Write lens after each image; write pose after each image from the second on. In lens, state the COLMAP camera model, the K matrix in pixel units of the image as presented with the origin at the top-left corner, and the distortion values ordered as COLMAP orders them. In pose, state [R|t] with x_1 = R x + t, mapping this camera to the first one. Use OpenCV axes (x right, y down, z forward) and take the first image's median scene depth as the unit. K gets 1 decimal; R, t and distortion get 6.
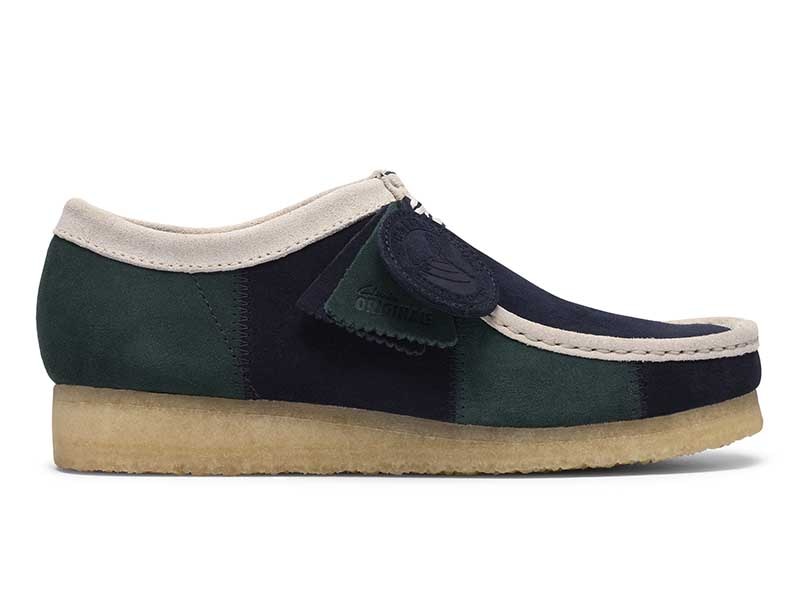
lens RADIAL K [[1563.8, 0, 400.2], [0, 1563.8, 297.9], [0, 0, 1]] dist [-0.238866, 0.000000]
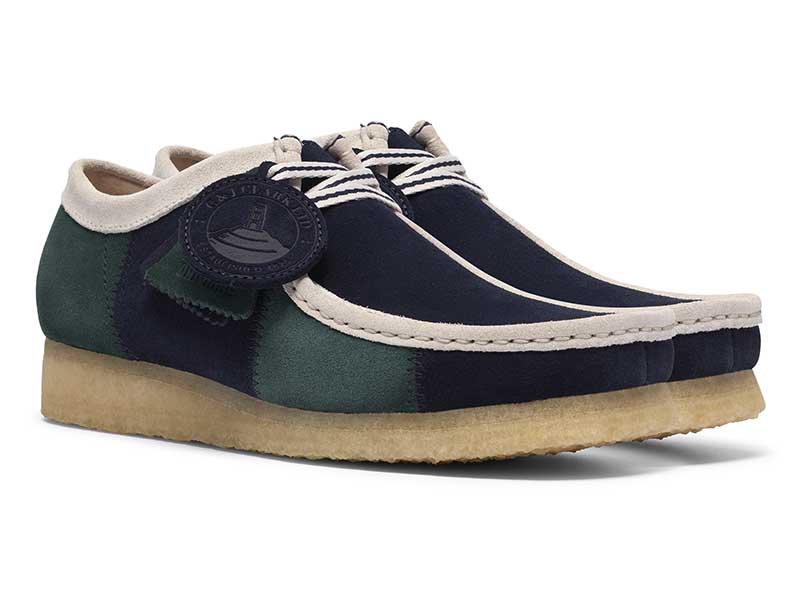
lens RADIAL K [[1563.8, 0, 400.0], [0, 1563.8, 300.9], [0, 0, 1]] dist [-0.238866, 0.000000]
pose [[0.893580, 0.054089, -0.445633, 0.540117], [-0.042576, 0.998451, 0.035815, -0.018110], [0.446880, -0.013030, 0.894499, 0.187423]]
